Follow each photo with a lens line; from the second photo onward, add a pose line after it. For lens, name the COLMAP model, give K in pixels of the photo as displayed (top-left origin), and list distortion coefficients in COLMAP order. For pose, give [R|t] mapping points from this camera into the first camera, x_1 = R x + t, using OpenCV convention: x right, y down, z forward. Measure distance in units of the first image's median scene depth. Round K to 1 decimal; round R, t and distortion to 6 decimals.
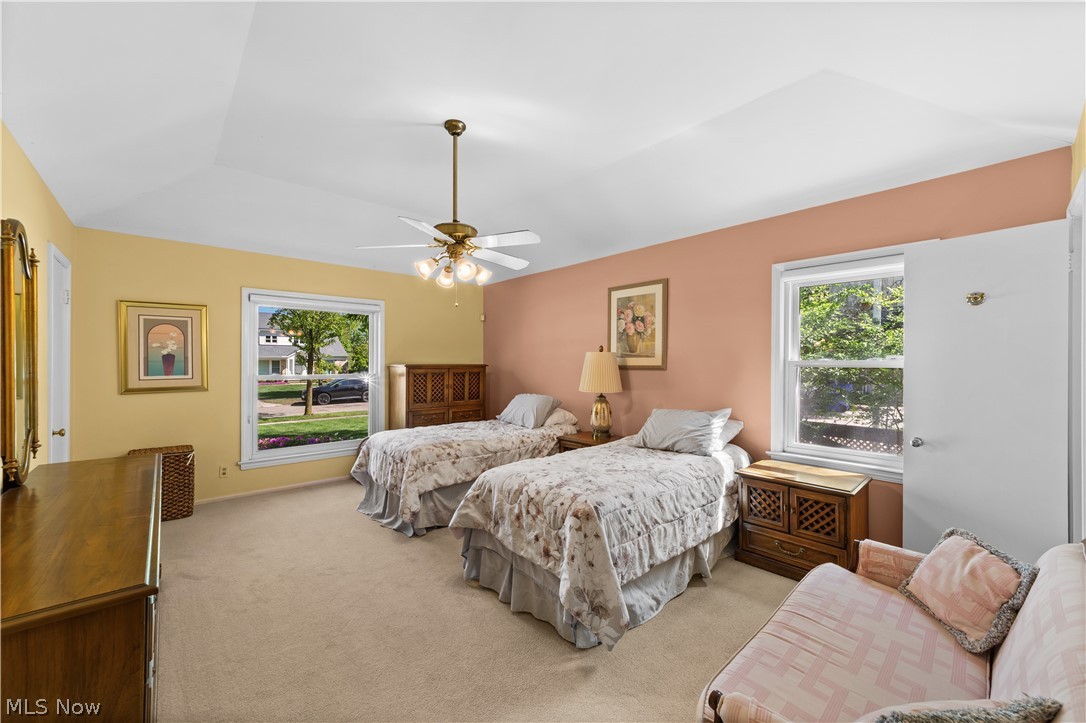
lens RADIAL K [[420.7, 0, 540.2], [0, 420.7, 363.3], [0, 0, 1]] dist [-0.008412, 0.000156]
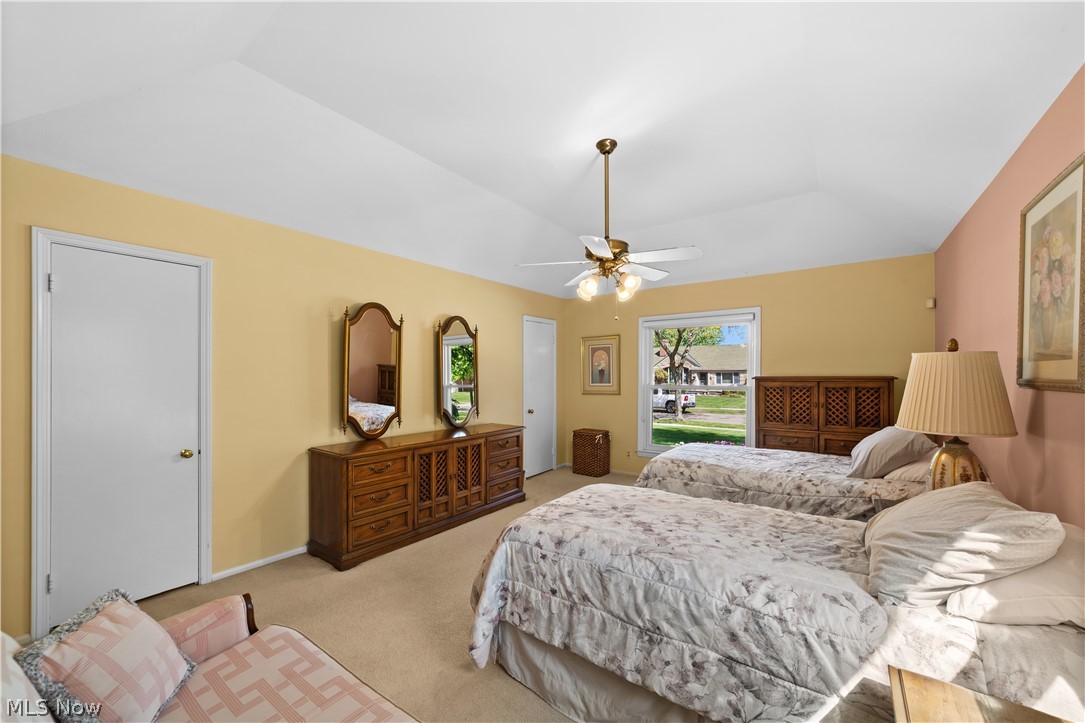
lens RADIAL K [[420.3, 0, 543.2], [0, 420.3, 376.5], [0, 0, 1]] dist [-0.008412, 0.000156]
pose [[0.212656, 0.001474, -0.977126, 0.553817], [0.003197, 0.999992, 0.002205, -0.000220], [0.977122, -0.003592, 0.212649, 0.451197]]
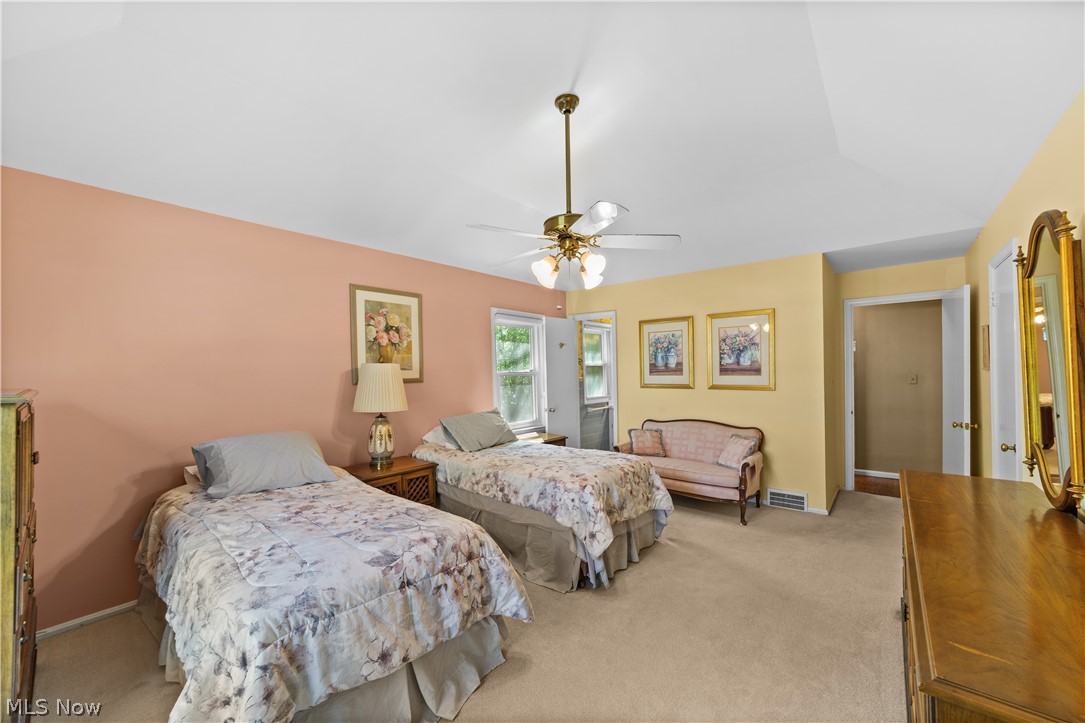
lens RADIAL K [[420.3, 0, 541.9], [0, 420.3, 364.7], [0, 0, 1]] dist [-0.008412, 0.000156]
pose [[-0.138543, 0.012411, 0.990279, -0.774430], [0.013987, 0.999846, -0.010574, -0.012161], [-0.990258, 0.012386, -0.138695, 0.850335]]
